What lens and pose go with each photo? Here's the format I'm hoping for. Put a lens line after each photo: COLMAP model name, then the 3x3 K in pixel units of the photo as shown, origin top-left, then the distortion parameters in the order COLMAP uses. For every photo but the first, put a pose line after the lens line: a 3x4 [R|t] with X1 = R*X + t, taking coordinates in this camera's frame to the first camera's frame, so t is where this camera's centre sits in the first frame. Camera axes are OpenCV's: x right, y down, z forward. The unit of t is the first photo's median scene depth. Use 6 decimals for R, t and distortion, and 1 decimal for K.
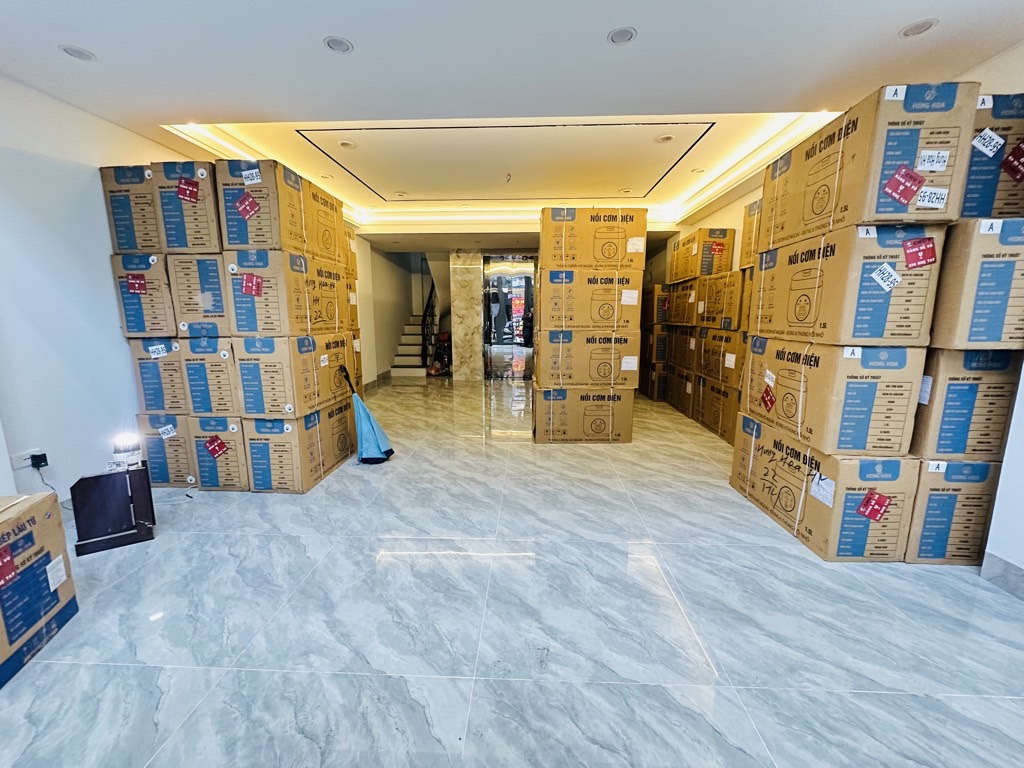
lens RADIAL K [[404.5, 0, 514.2], [0, 404.5, 380.3], [0, 0, 1]] dist [0.006167, -0.004938]
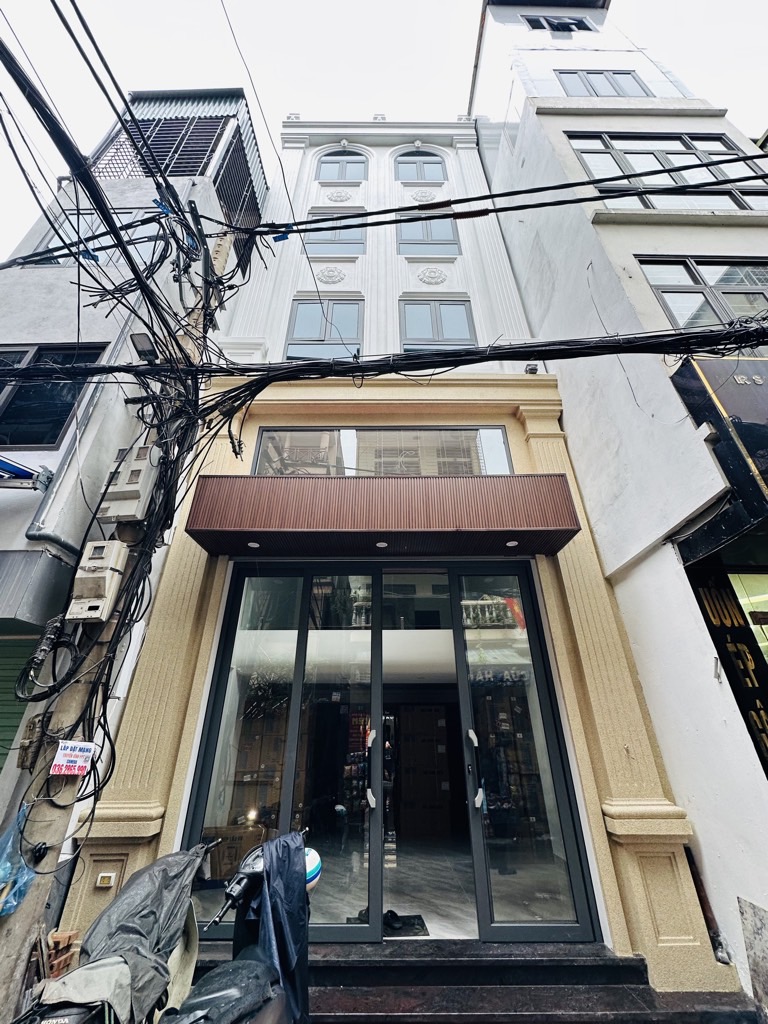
lens RADIAL K [[404.5, 0, 383.6], [0, 404.5, 515.3], [0, 0, 1]] dist [0.006167, -0.004938]
pose [[0.998880, 0.021850, 0.041963, -0.195987], [0.008895, 0.784412, -0.620176, 0.214366], [-0.046467, 0.619855, 0.783339, -2.009416]]
